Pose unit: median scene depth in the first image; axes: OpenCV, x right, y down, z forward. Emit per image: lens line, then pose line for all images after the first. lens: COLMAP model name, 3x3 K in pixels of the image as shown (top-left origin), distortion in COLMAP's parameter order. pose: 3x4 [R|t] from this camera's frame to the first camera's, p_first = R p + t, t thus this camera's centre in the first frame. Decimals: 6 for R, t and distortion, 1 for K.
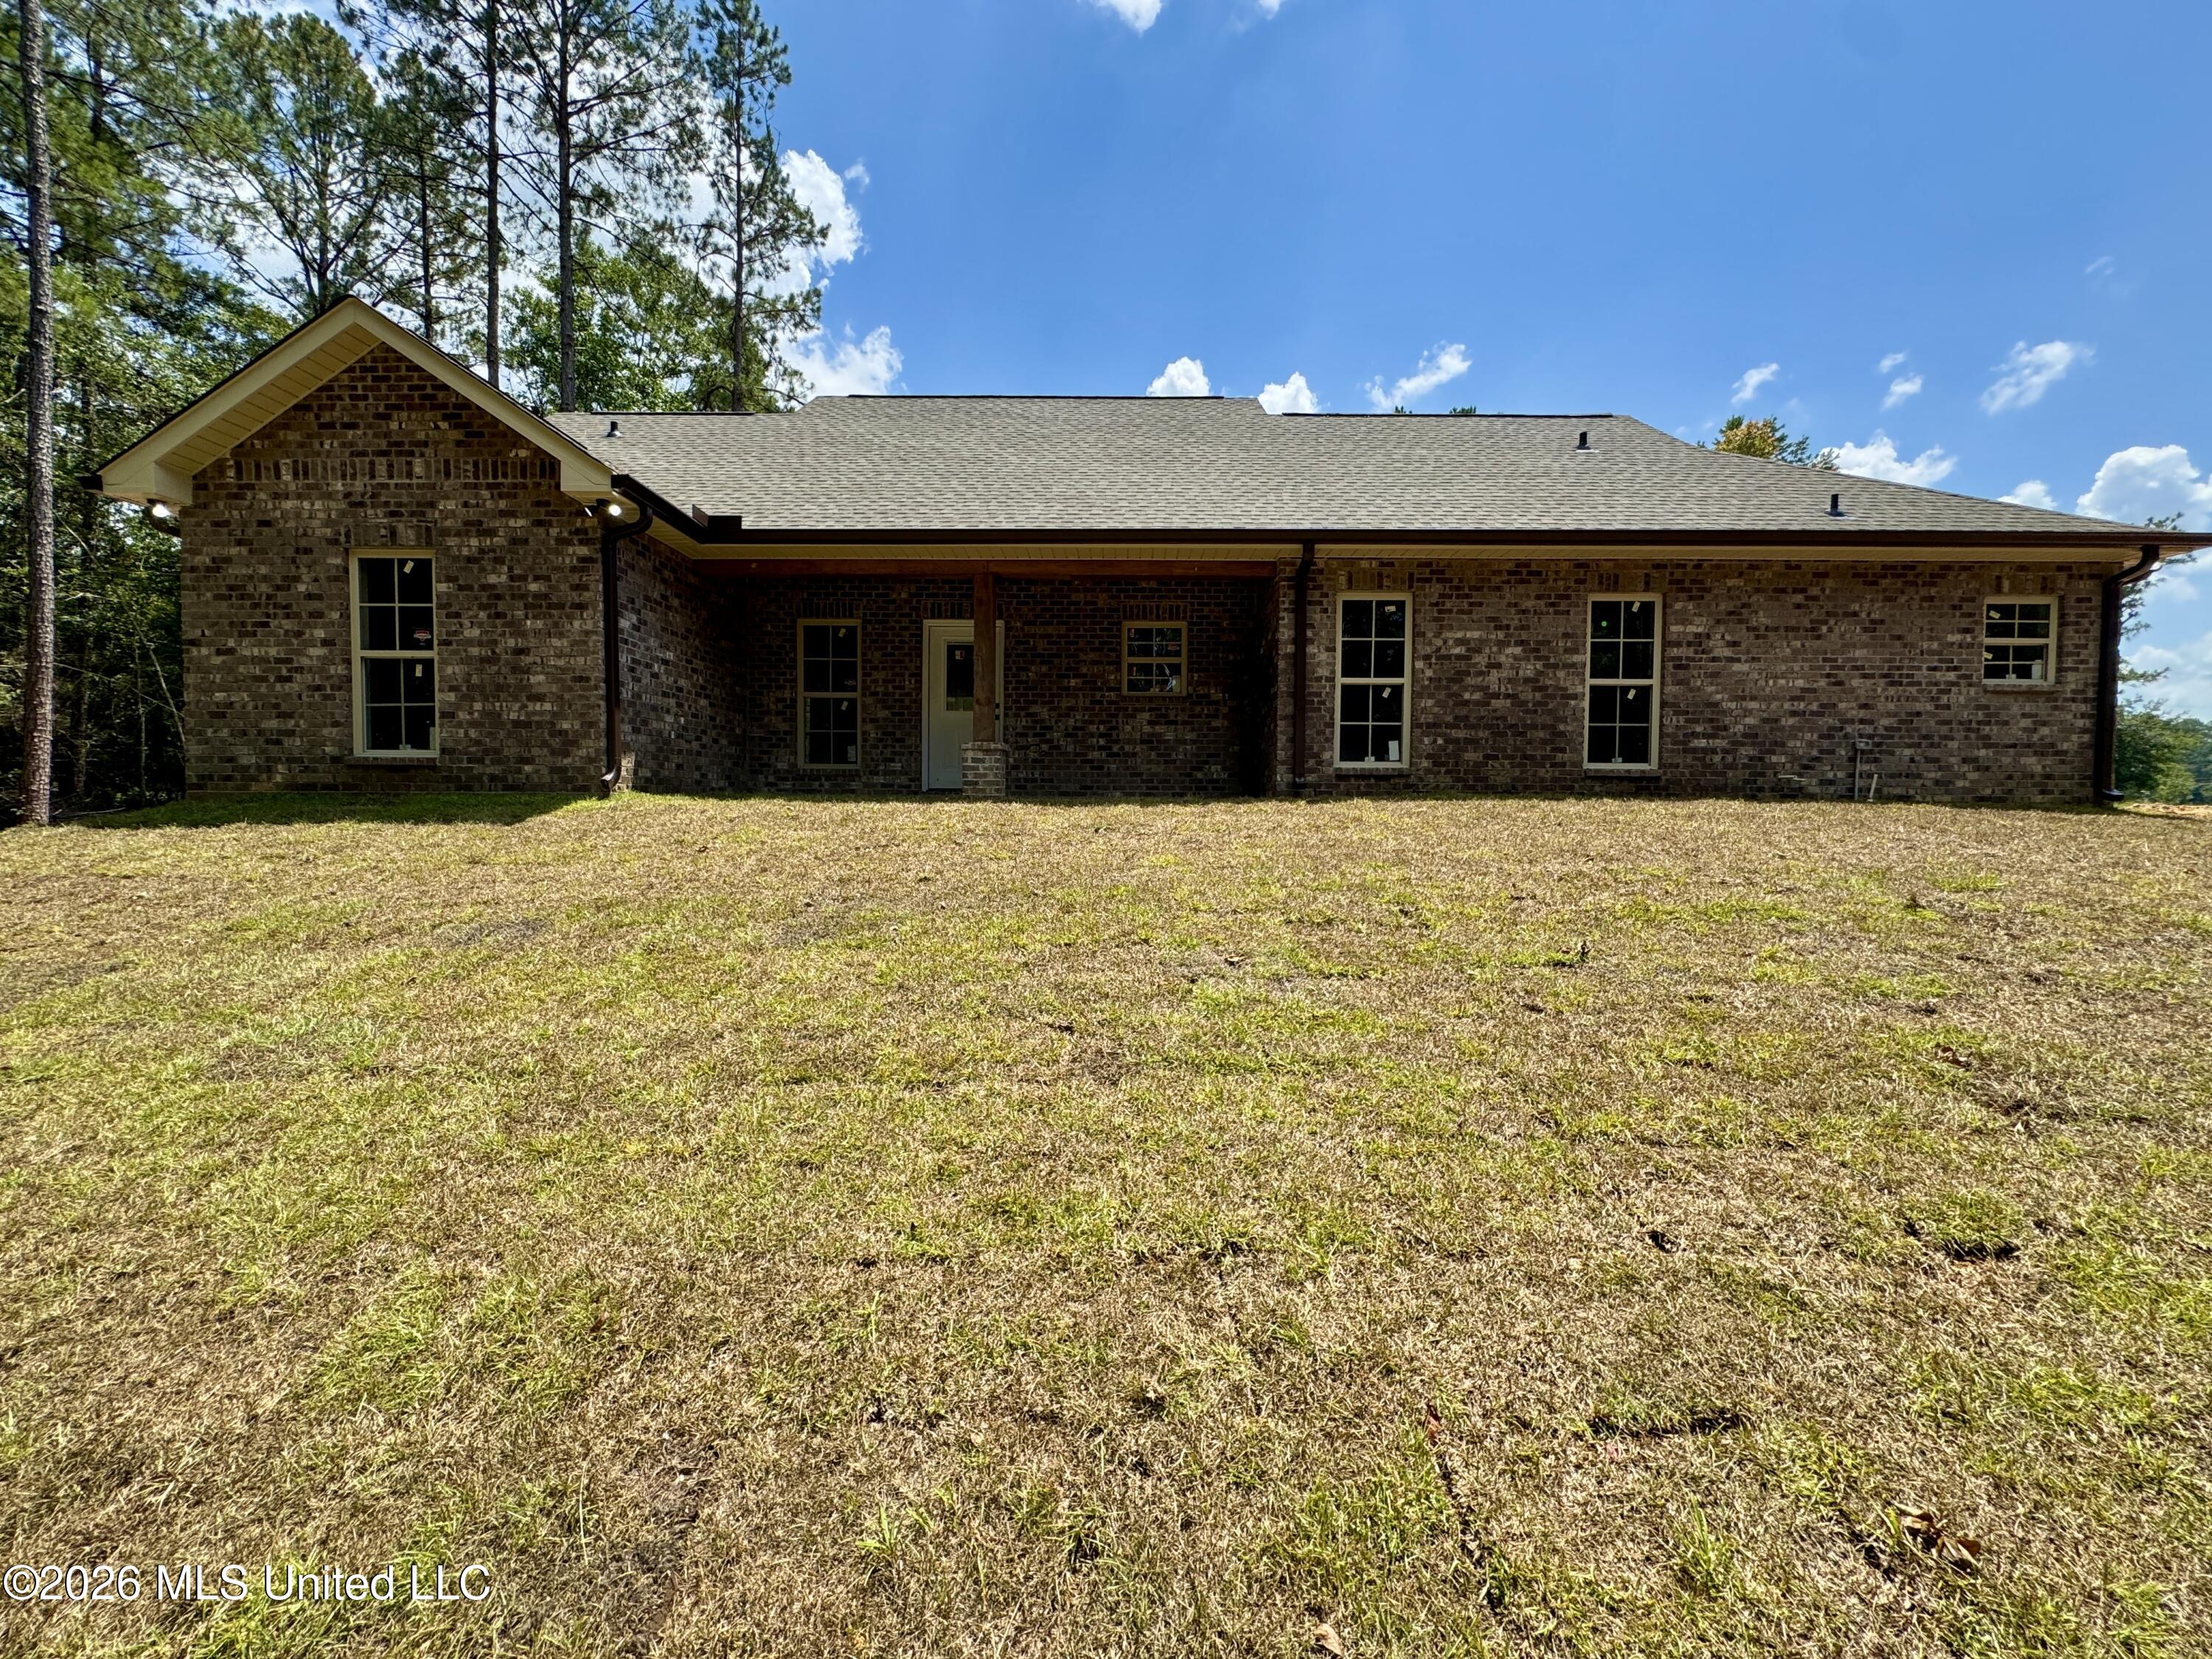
lens RADIAL K [[894.8, 0, 1101.0], [0, 894.8, 823.7], [0, 0, 1]] dist [-0.000058, -0.000529]
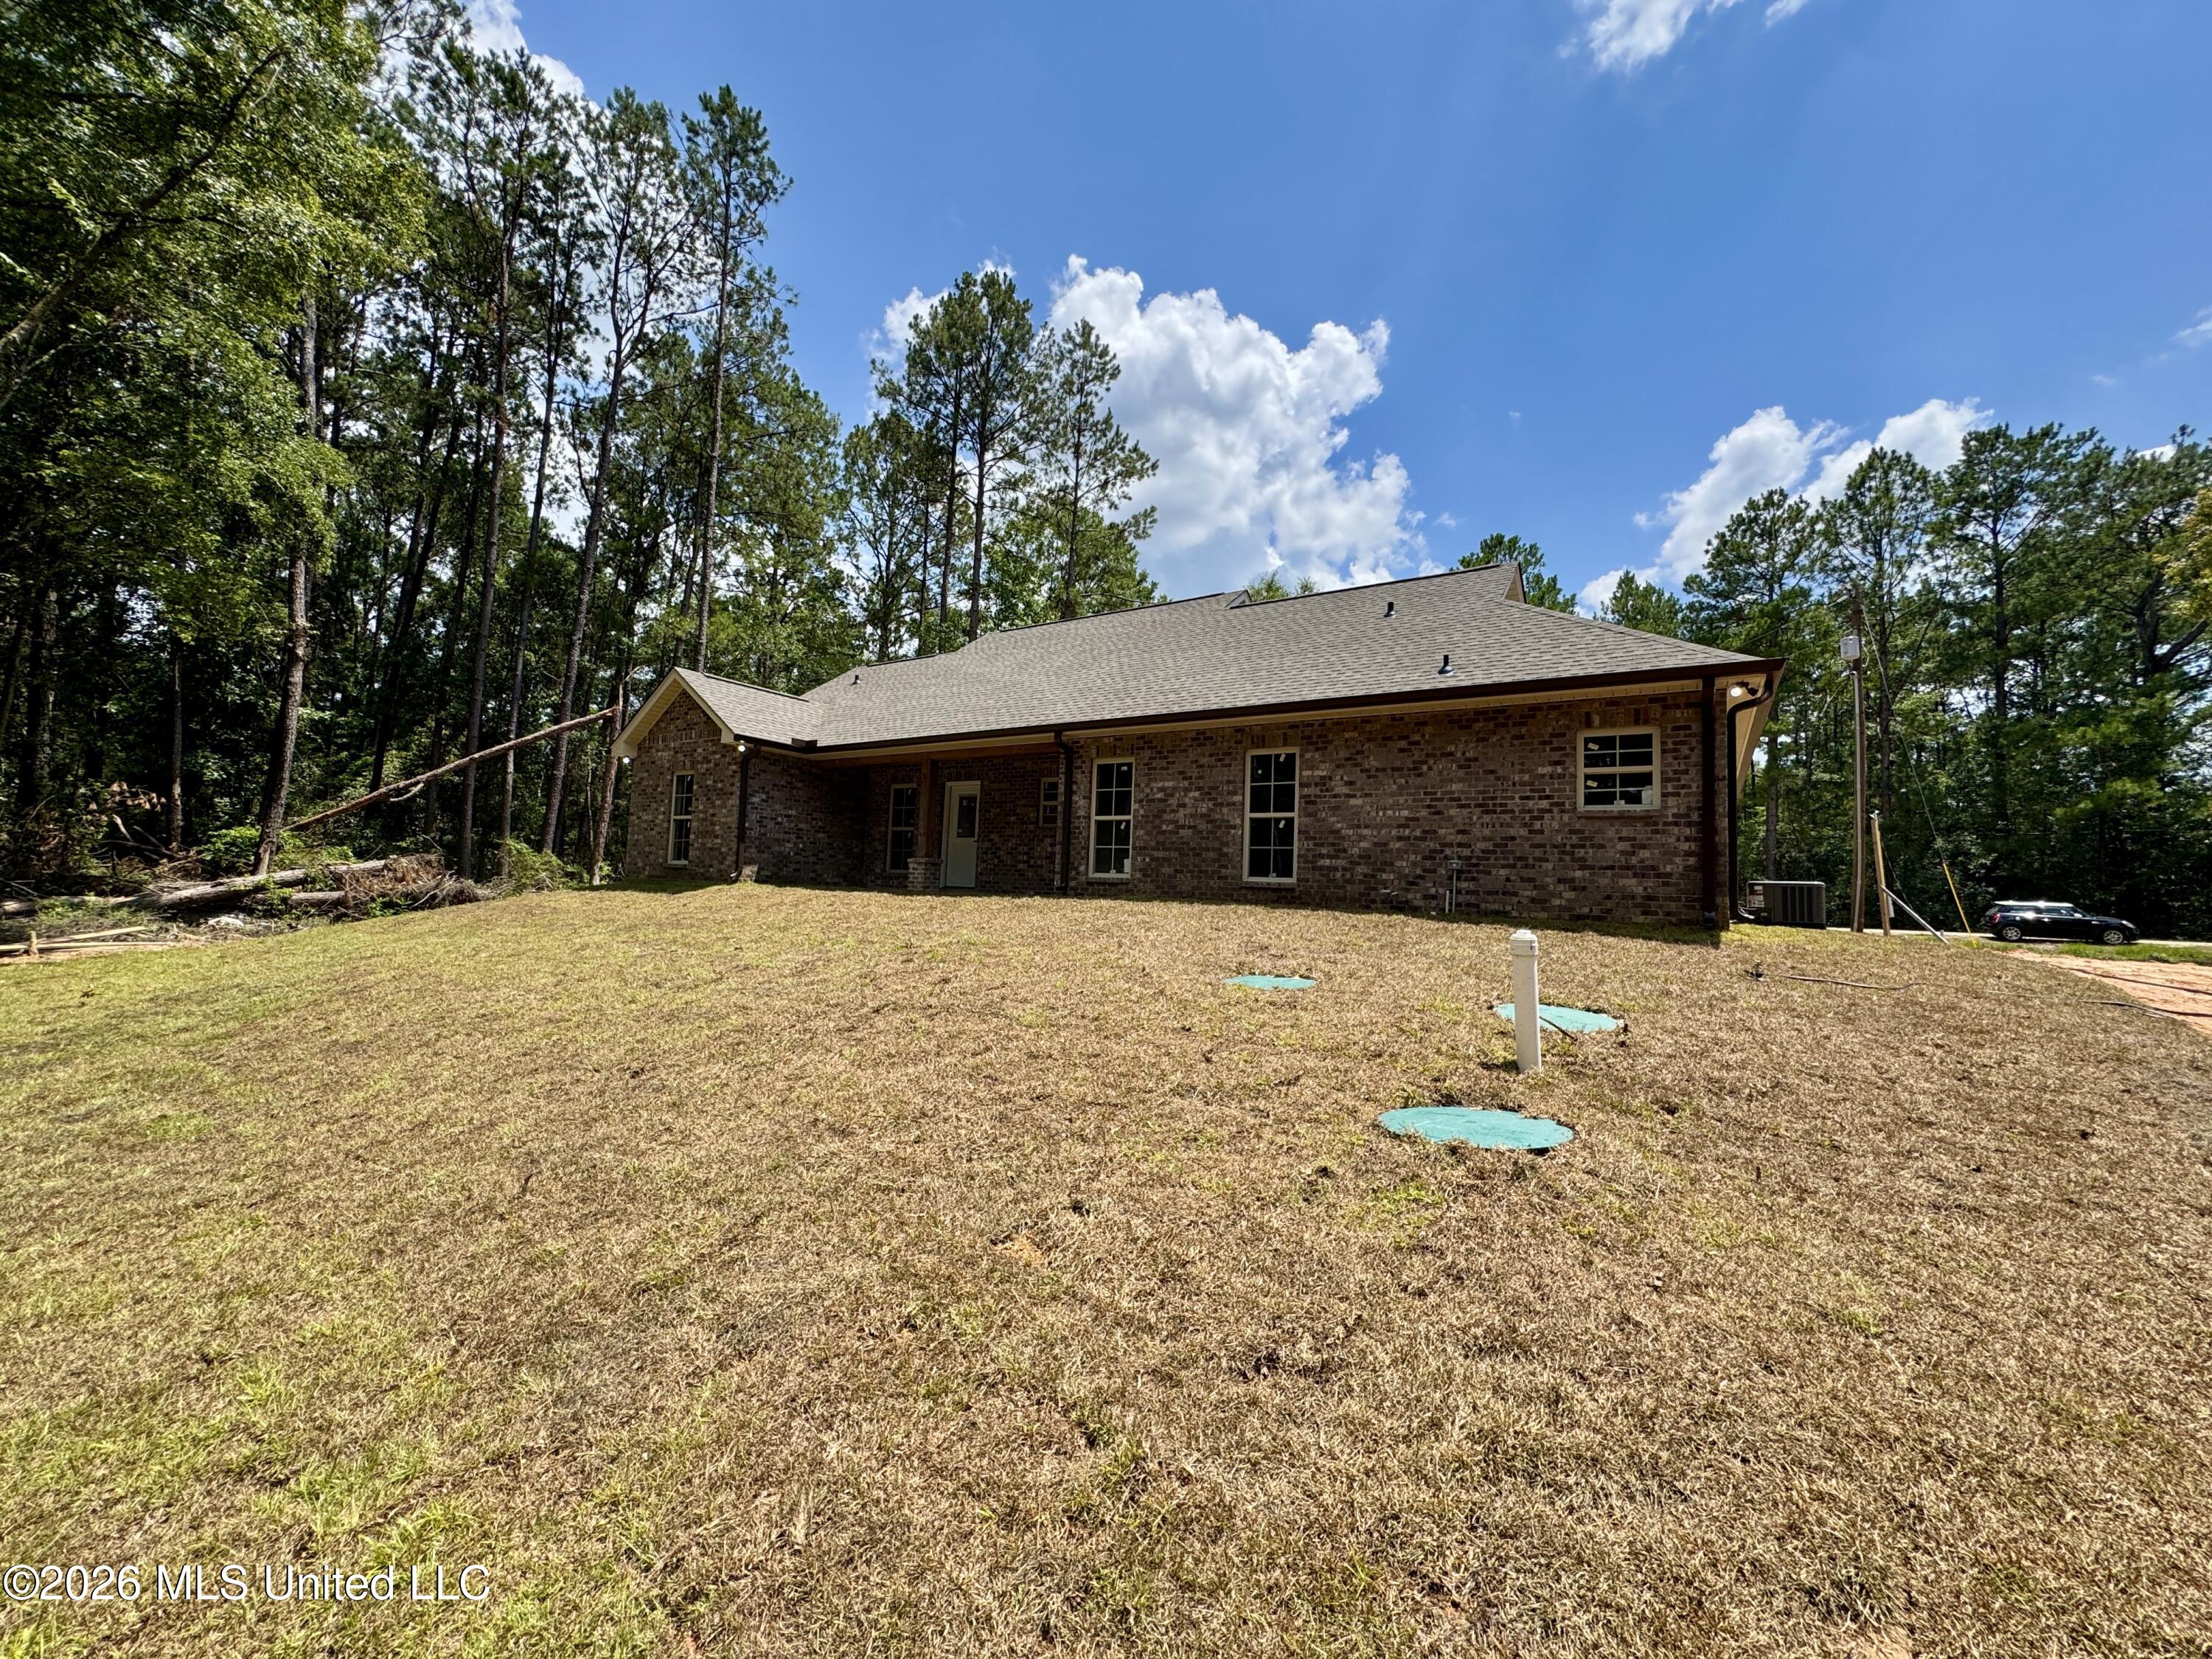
lens RADIAL K [[894.8, 0, 1101.0], [0, 894.8, 823.7], [0, 0, 1]] dist [-0.000058, -0.000529]
pose [[0.832034, -0.015232, -0.554515, 1.097411], [-0.051516, 0.993181, -0.104579, 0.002849], [0.552327, 0.115580, 0.825576, -0.210360]]
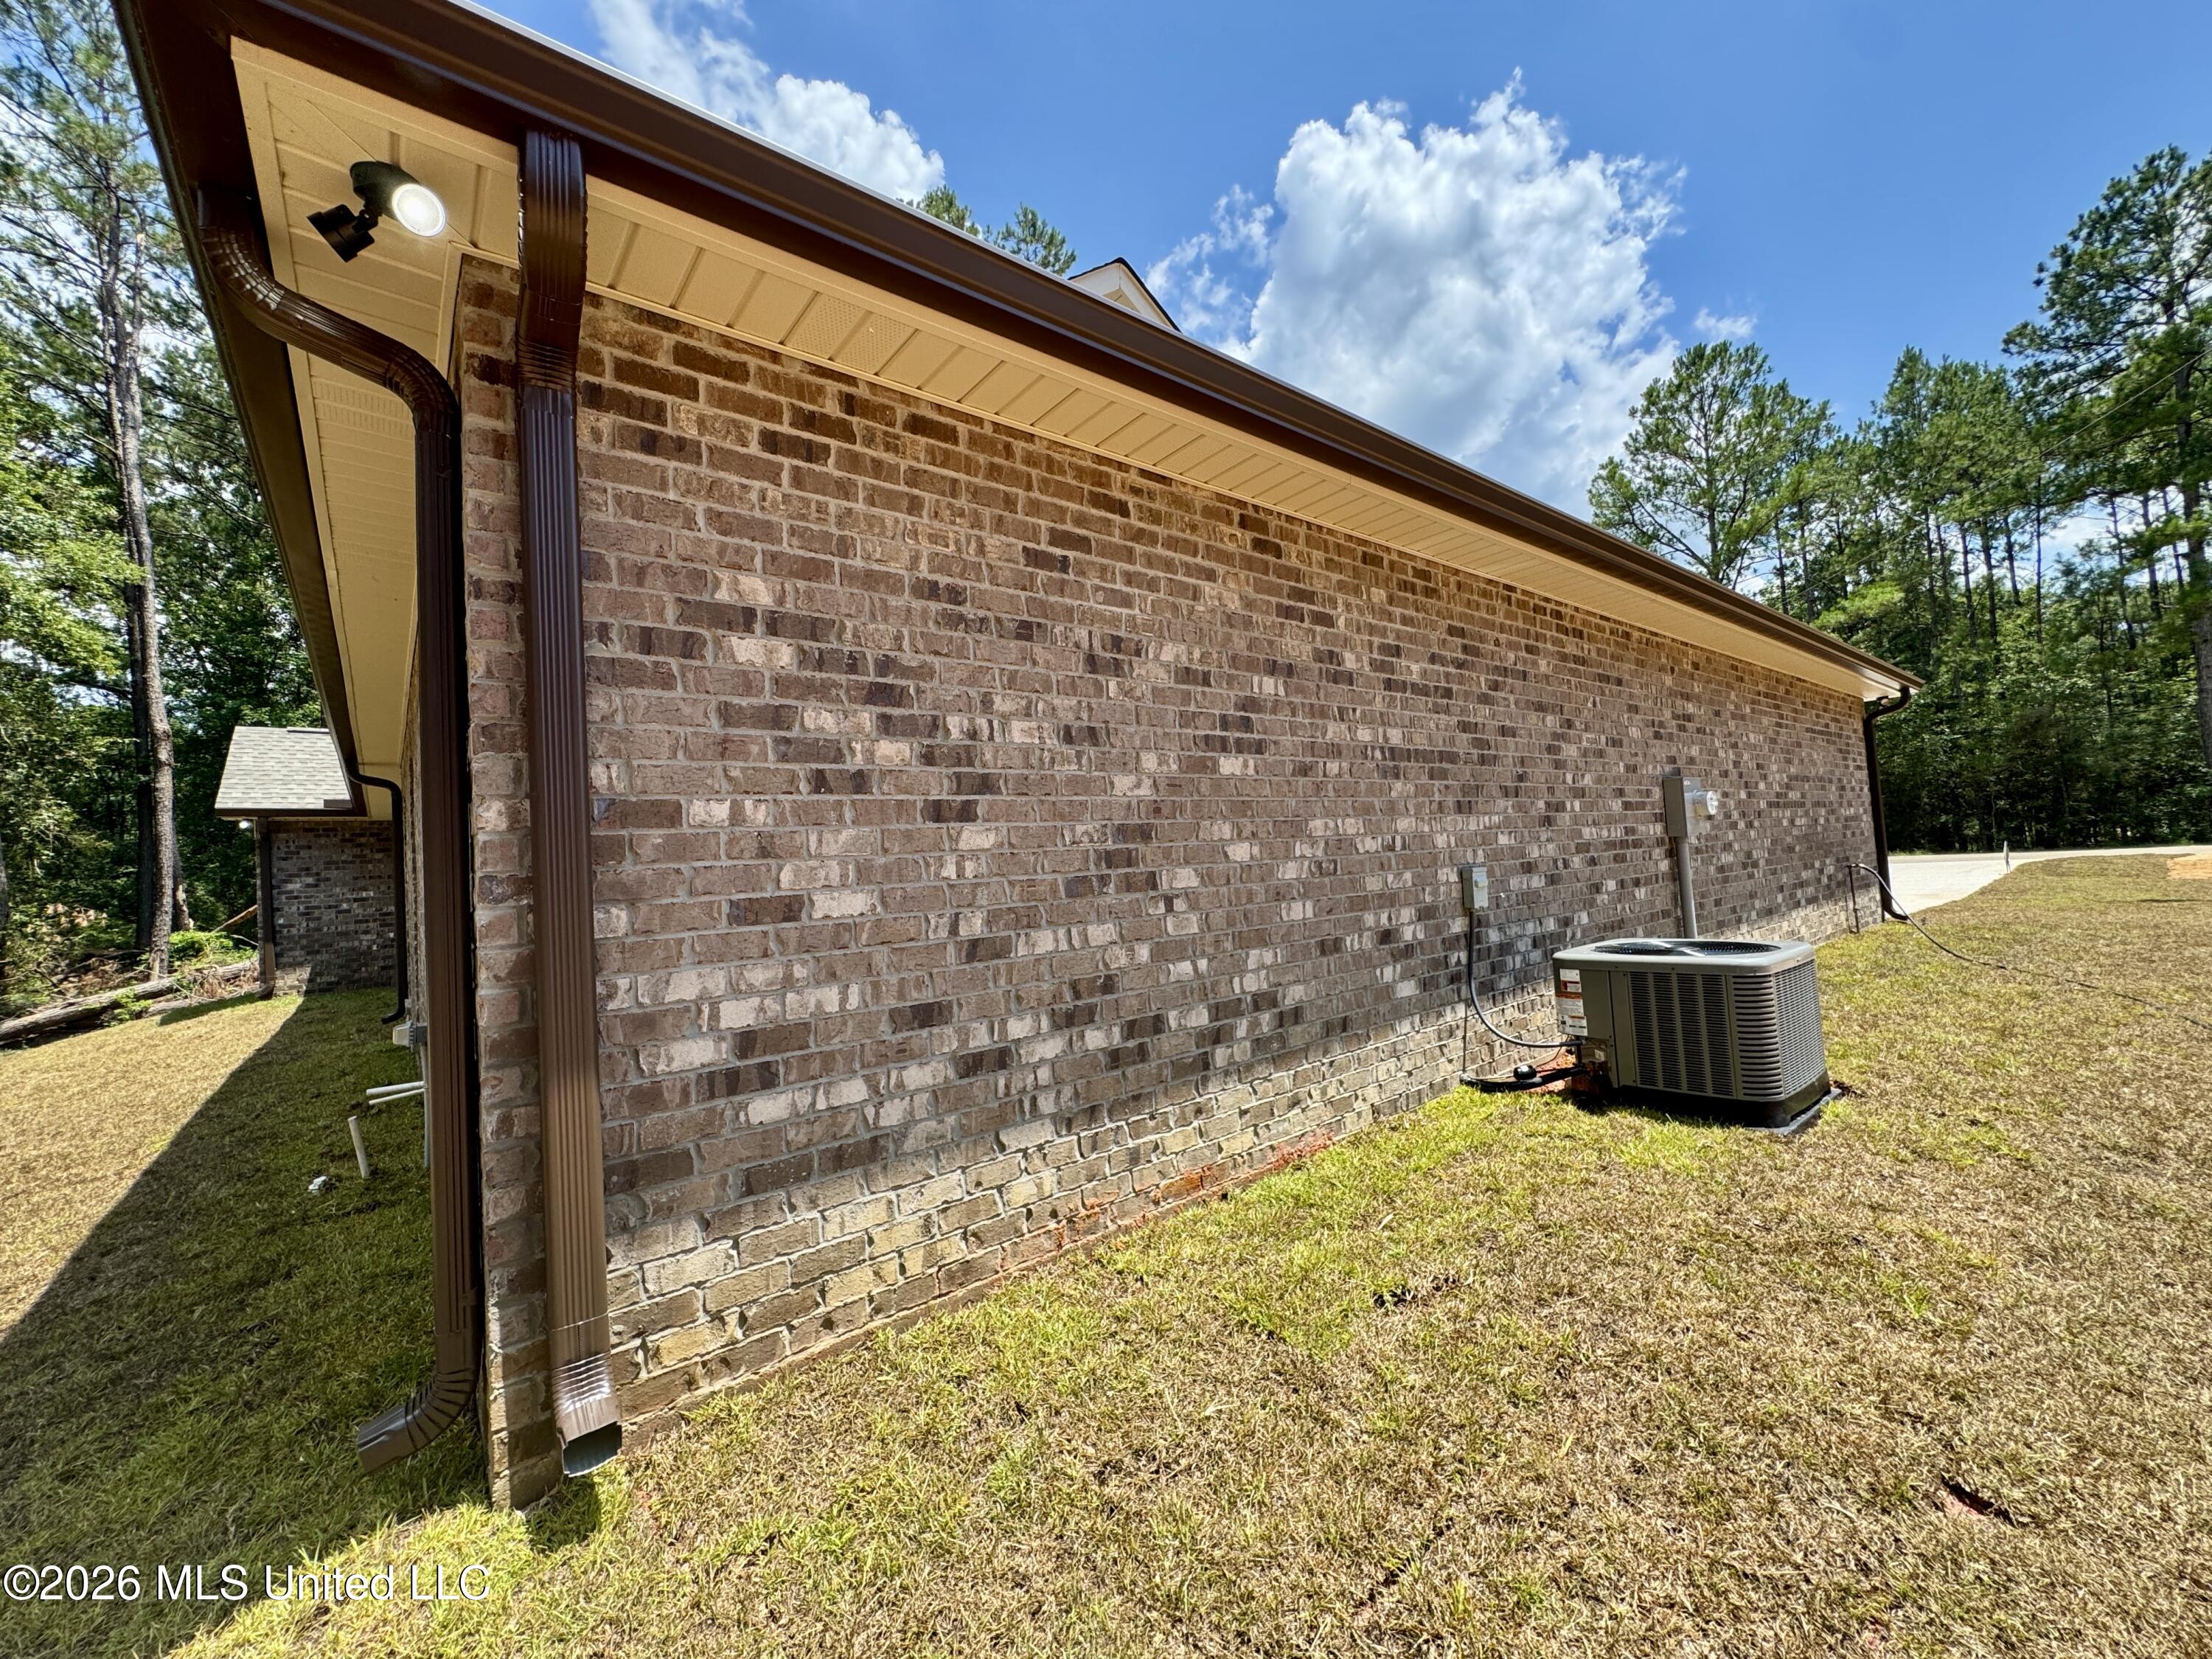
lens RADIAL K [[894.8, 0, 1101.0], [0, 894.8, 823.7], [0, 0, 1]] dist [-0.000058, -0.000529]
pose [[0.632026, -0.083271, -0.770461, 1.364772], [0.041865, 0.996427, -0.073350, -0.140492], [0.773816, 0.014103, 0.633254, 0.965658]]
